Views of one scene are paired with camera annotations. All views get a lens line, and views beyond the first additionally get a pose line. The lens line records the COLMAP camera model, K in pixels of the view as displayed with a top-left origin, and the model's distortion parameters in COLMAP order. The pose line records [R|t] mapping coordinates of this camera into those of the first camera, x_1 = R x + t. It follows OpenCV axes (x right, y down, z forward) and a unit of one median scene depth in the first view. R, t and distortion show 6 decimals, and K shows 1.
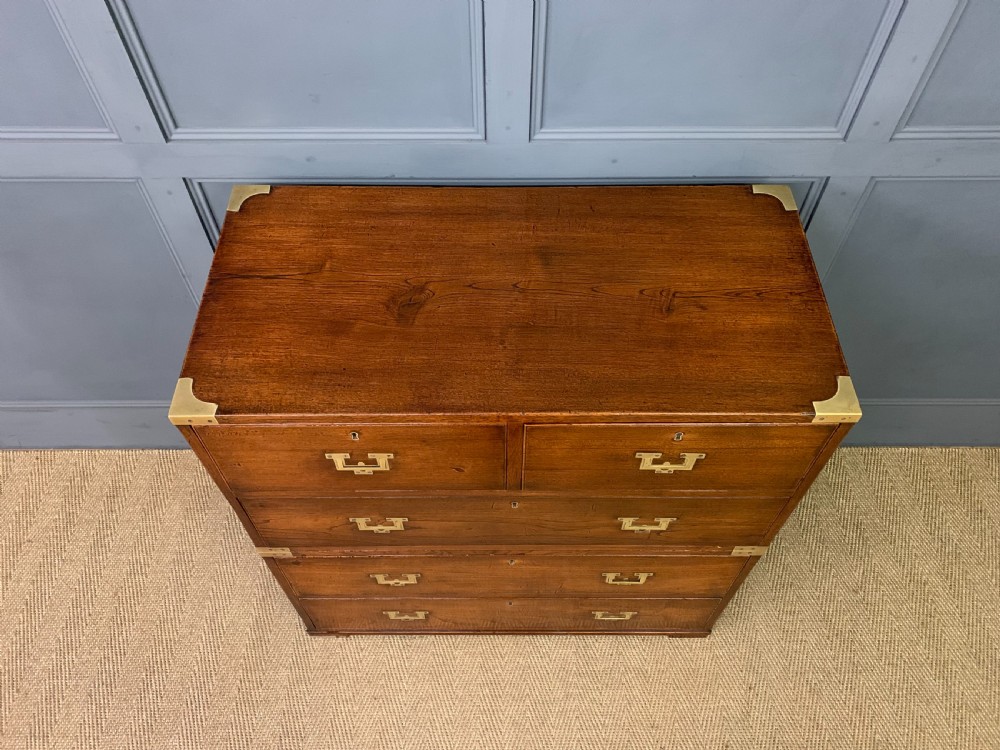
lens RADIAL K [[771.0, 0, 503.2], [0, 771.0, 372.1], [0, 0, 1]] dist [0.018018, -0.004848]
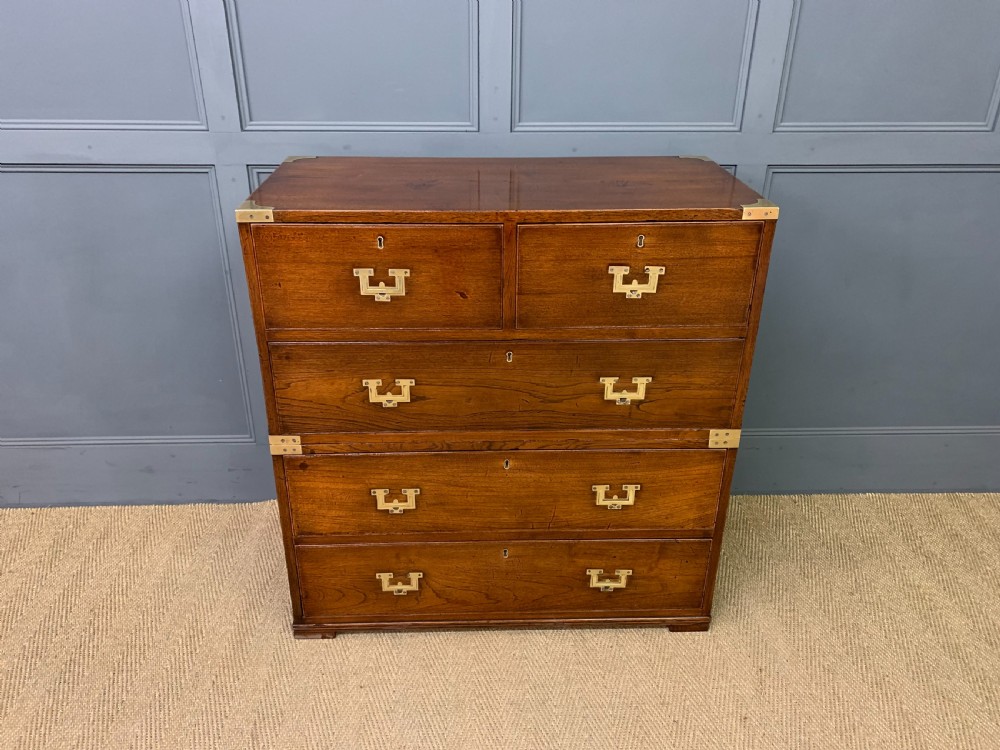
lens RADIAL K [[771.0, 0, 494.3], [0, 771.0, 367.5], [0, 0, 1]] dist [0.018018, -0.004848]
pose [[0.999452, -0.011022, 0.031216, -0.036676], [0.024499, 0.880453, -0.473500, 0.613563], [-0.022265, 0.474005, 0.880241, 0.001686]]
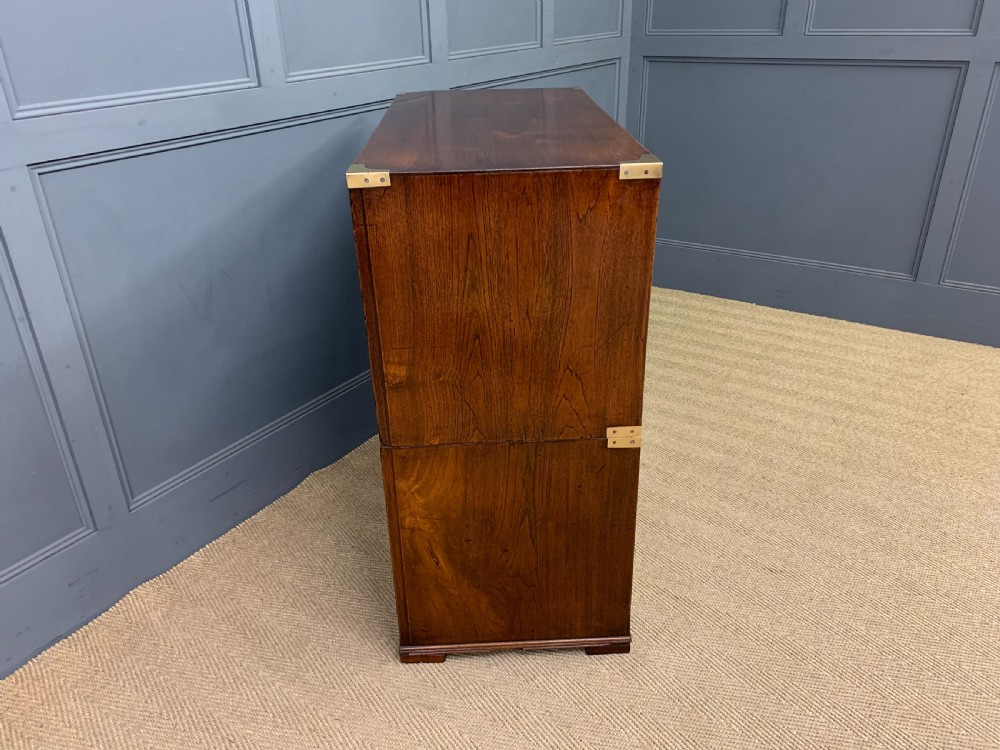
lens RADIAL K [[771.0, 0, 499.5], [0, 771.0, 378.0], [0, 0, 1]] dist [0.018018, -0.004848]
pose [[0.565091, -0.388938, 0.727598, -0.814610], [0.684990, 0.712731, -0.151008, 0.459627], [-0.459849, 0.583731, 0.669177, 0.192907]]
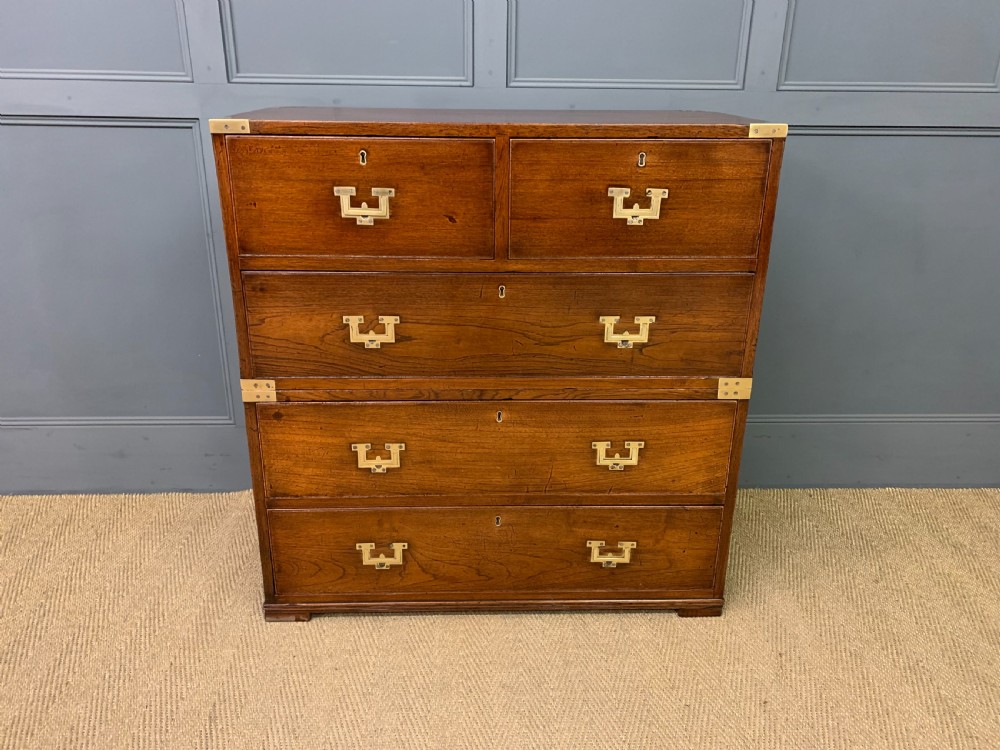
lens RADIAL K [[771.0, 0, 500.1], [0, 771.0, 366.9], [0, 0, 1]] dist [0.018018, -0.004848]
pose [[0.999410, -0.003240, 0.034196, -0.020386], [0.021605, 0.833257, -0.552464, 0.714227], [-0.026704, 0.552877, 0.832835, 0.146149]]
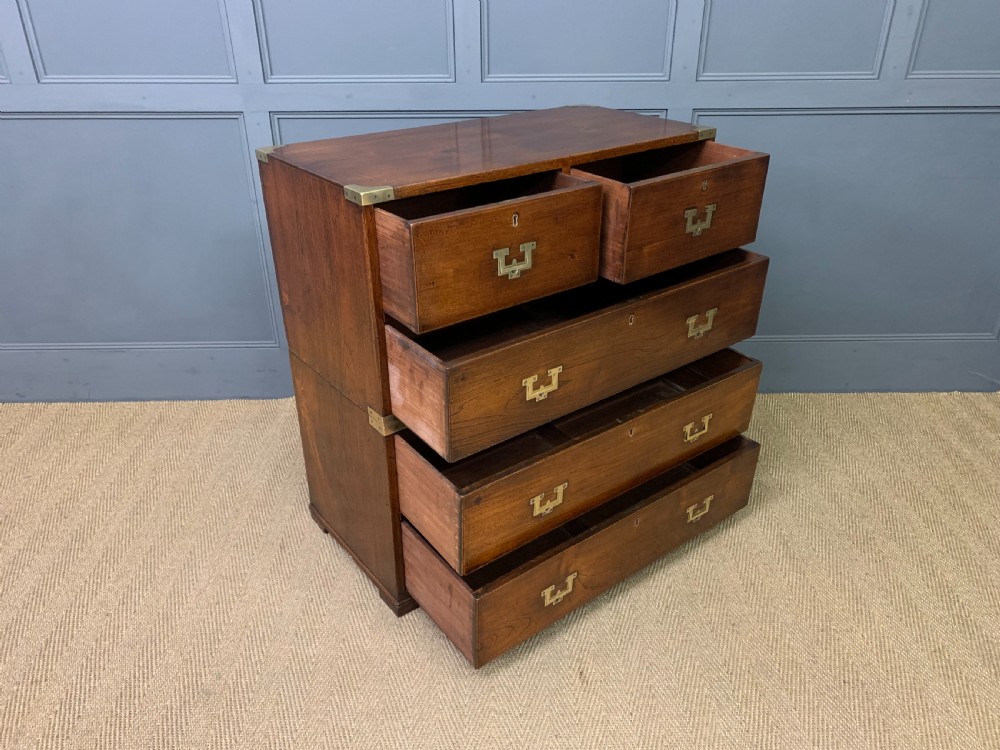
lens RADIAL K [[771.0, 0, 497.9], [0, 771.0, 383.8], [0, 0, 1]] dist [0.018018, -0.004848]
pose [[0.999872, -0.013244, 0.008974, 0.039616], [0.015825, 0.901019, -0.433491, 0.879059], [-0.002344, 0.433578, 0.901113, -0.194765]]
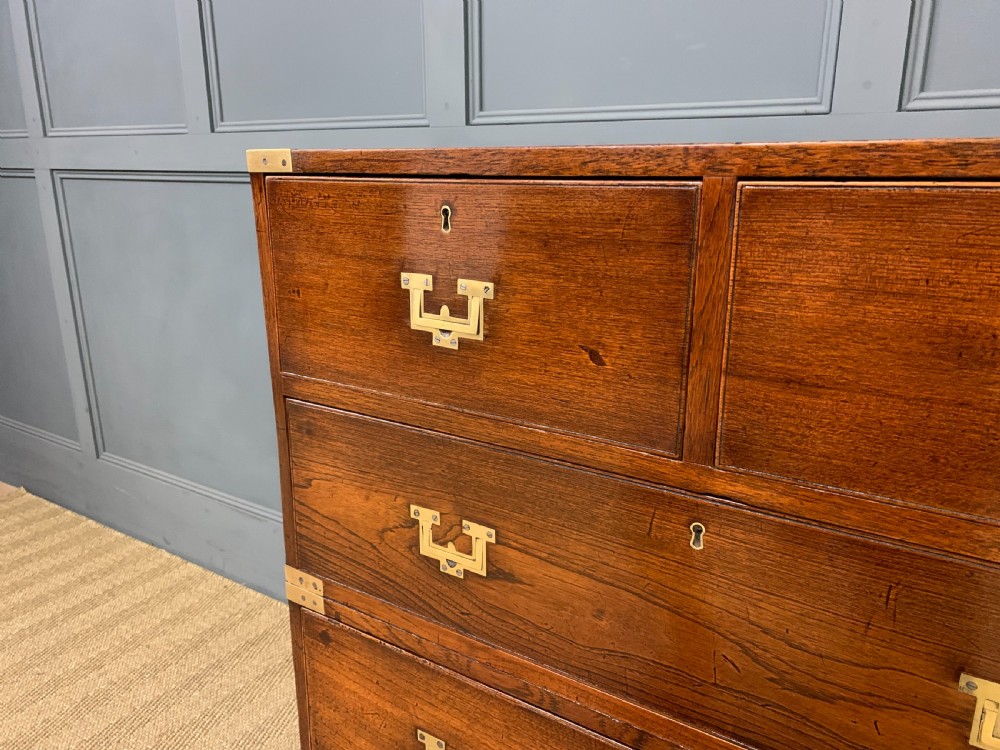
lens RADIAL K [[771.0, 0, 503.9], [0, 771.0, 382.0], [0, 0, 1]] dist [0.018018, -0.004848]
pose [[0.830549, 0.146177, -0.537420, 0.127192], [-0.451733, 0.741222, -0.496515, 0.321897], [0.325768, 0.655151, 0.681654, 0.502456]]
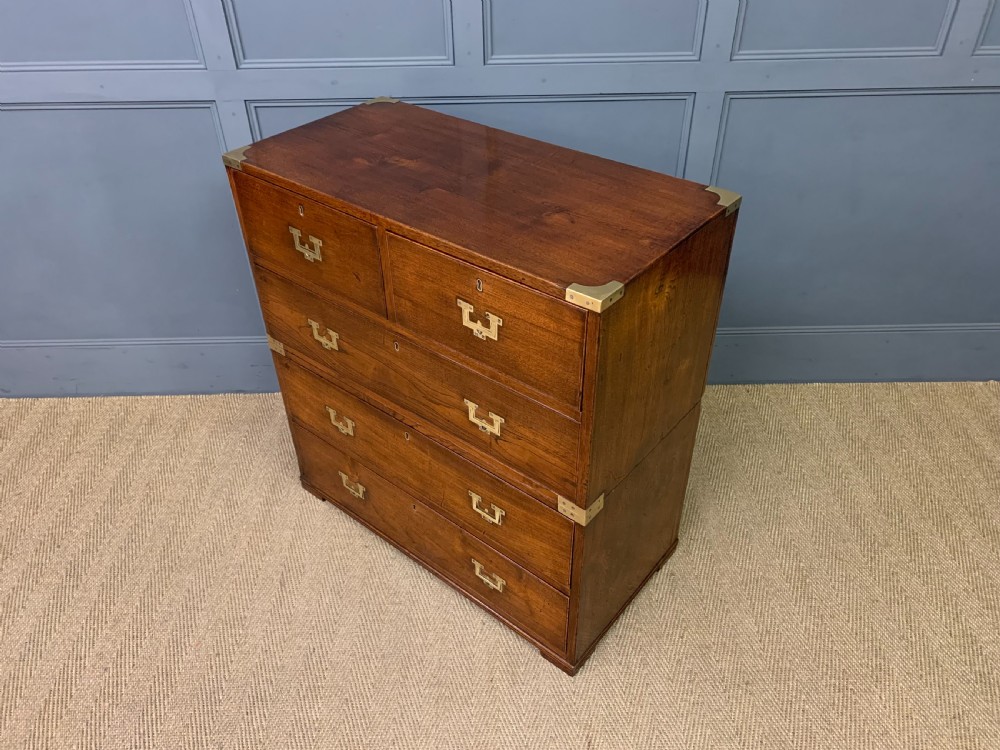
lens RADIAL K [[771.0, 0, 500.9], [0, 771.0, 380.8], [0, 0, 1]] dist [0.018018, -0.004848]
pose [[0.999825, -0.018127, -0.004656, 0.053424], [0.016059, 0.958678, -0.284039, 0.598886], [0.009612, 0.283915, 0.958801, -0.203057]]
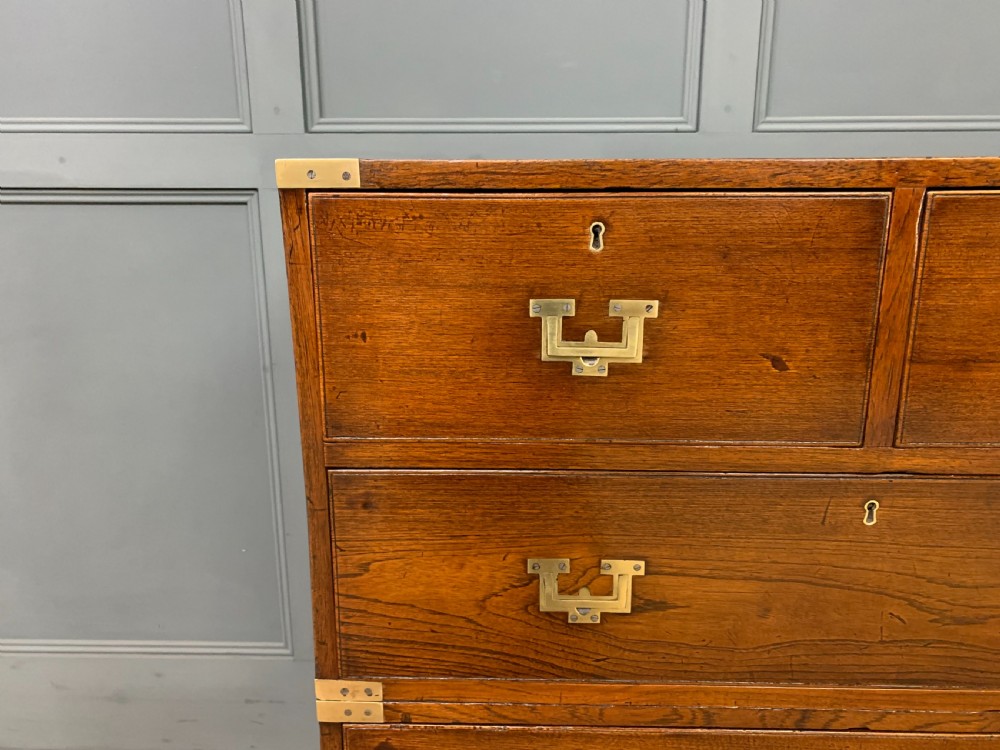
lens RADIAL K [[771.0, 0, 494.9], [0, 771.0, 379.5], [0, 0, 1]] dist [0.018018, -0.004848]
pose [[0.999363, 0.002360, -0.035597, -0.176391], [-0.024609, 0.768001, -0.639975, 0.364078], [0.025829, 0.640444, 0.767571, 0.469306]]
